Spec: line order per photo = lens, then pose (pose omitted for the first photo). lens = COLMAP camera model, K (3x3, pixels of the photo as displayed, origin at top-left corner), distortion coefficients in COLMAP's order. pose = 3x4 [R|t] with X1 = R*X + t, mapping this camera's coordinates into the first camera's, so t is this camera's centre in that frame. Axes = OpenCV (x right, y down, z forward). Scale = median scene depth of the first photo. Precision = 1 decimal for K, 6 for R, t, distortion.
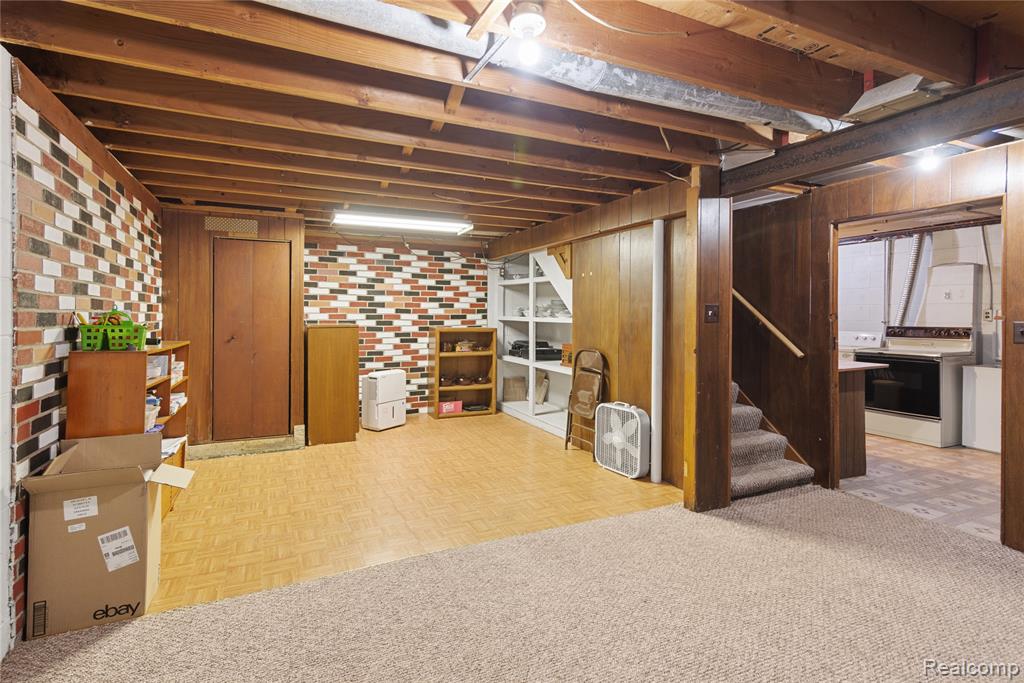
lens RADIAL K [[498.7, 0, 506.3], [0, 498.7, 316.6], [0, 0, 1]] dist [0.013809, -0.000317]
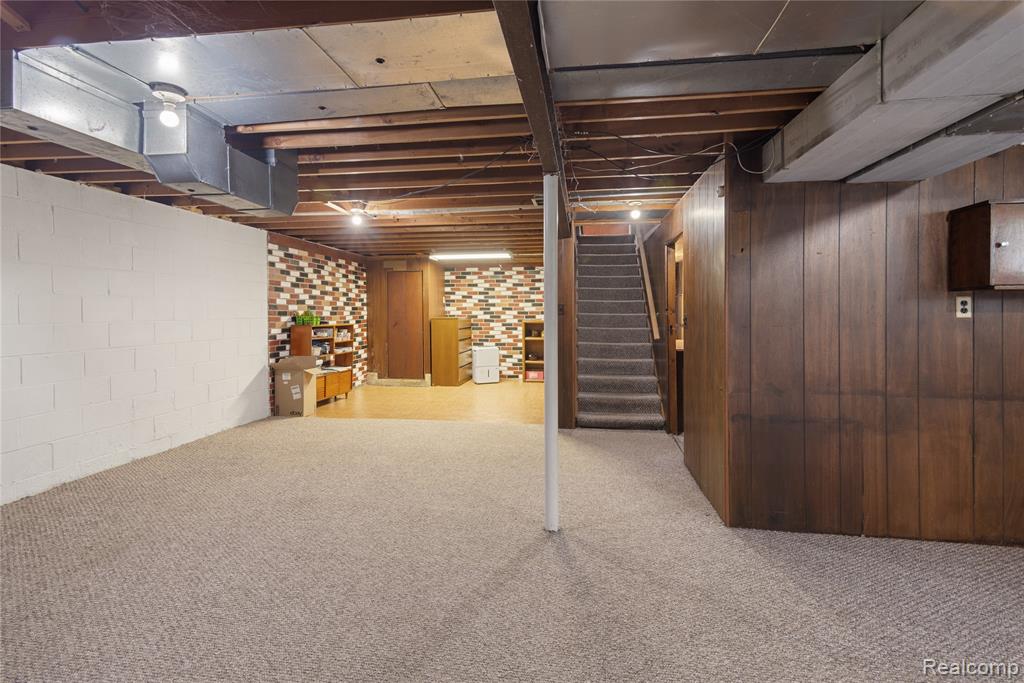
lens RADIAL K [[498.7, 0, 506.3], [0, 498.7, 316.6], [0, 0, 1]] dist [0.013809, -0.000317]
pose [[0.831290, 0.000103, -0.555839, 0.656884], [0.003035, 0.999984, 0.004724, 0.005246], [0.555831, -0.005614, 0.831277, -0.256810]]
